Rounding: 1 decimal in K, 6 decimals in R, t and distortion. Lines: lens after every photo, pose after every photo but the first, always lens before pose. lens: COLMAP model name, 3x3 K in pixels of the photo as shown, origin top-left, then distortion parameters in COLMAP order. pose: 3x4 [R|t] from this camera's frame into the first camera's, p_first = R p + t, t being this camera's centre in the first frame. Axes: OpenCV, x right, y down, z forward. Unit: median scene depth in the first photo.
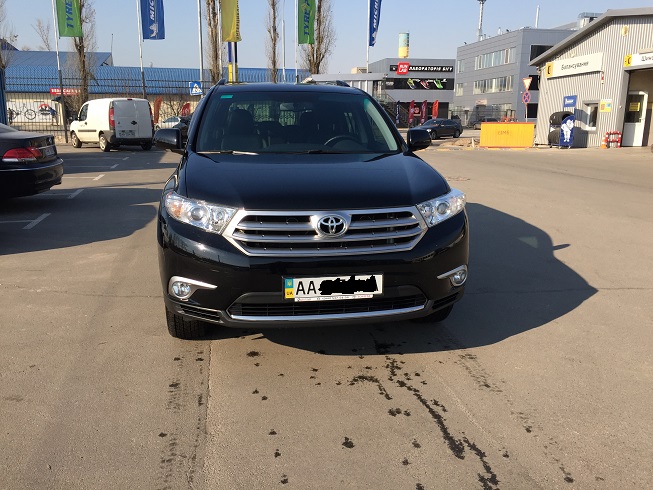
lens RADIAL K [[564.3, 0, 326.2], [0, 564.3, 245.3], [0, 0, 1]] dist [0.081294, -0.111658]
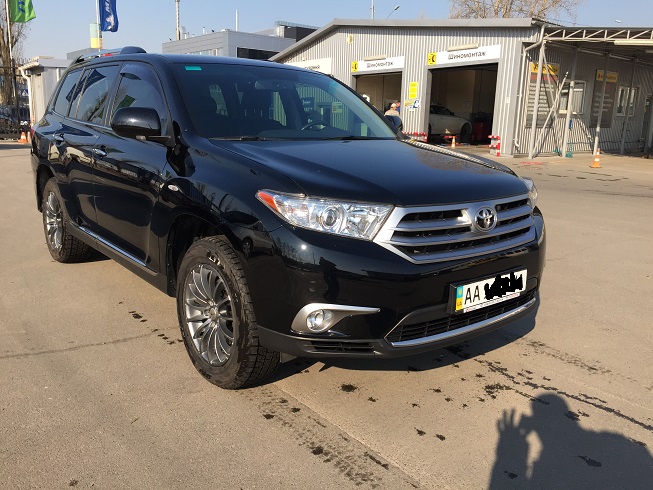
lens RADIAL K [[564.3, 0, 329.4], [0, 564.3, 239.5], [0, 0, 1]] dist [0.081294, -0.111658]
pose [[0.869887, -0.088227, 0.485296, -0.532078], [0.091307, 0.995672, 0.017347, -0.034803], [-0.484726, 0.029222, 0.874178, 0.309524]]
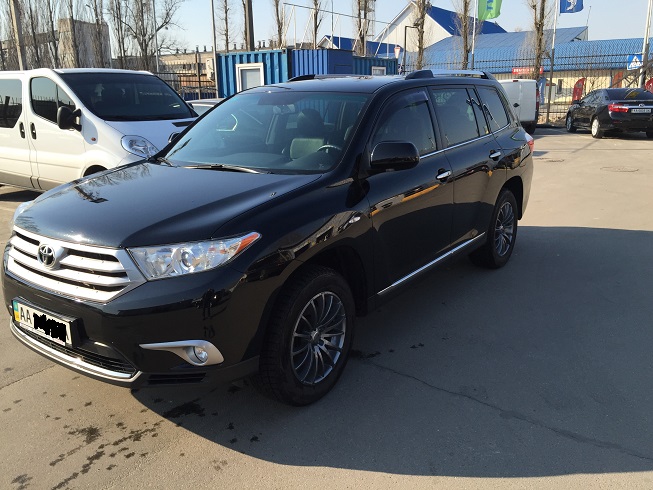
lens RADIAL K [[564.3, 0, 322.5], [0, 564.3, 240.0], [0, 0, 1]] dist [0.081294, -0.111658]
pose [[0.697113, 0.167231, -0.697185, 0.820783], [-0.146014, 0.985152, 0.090307, -0.178620], [0.701936, 0.038845, 0.711180, 0.564426]]
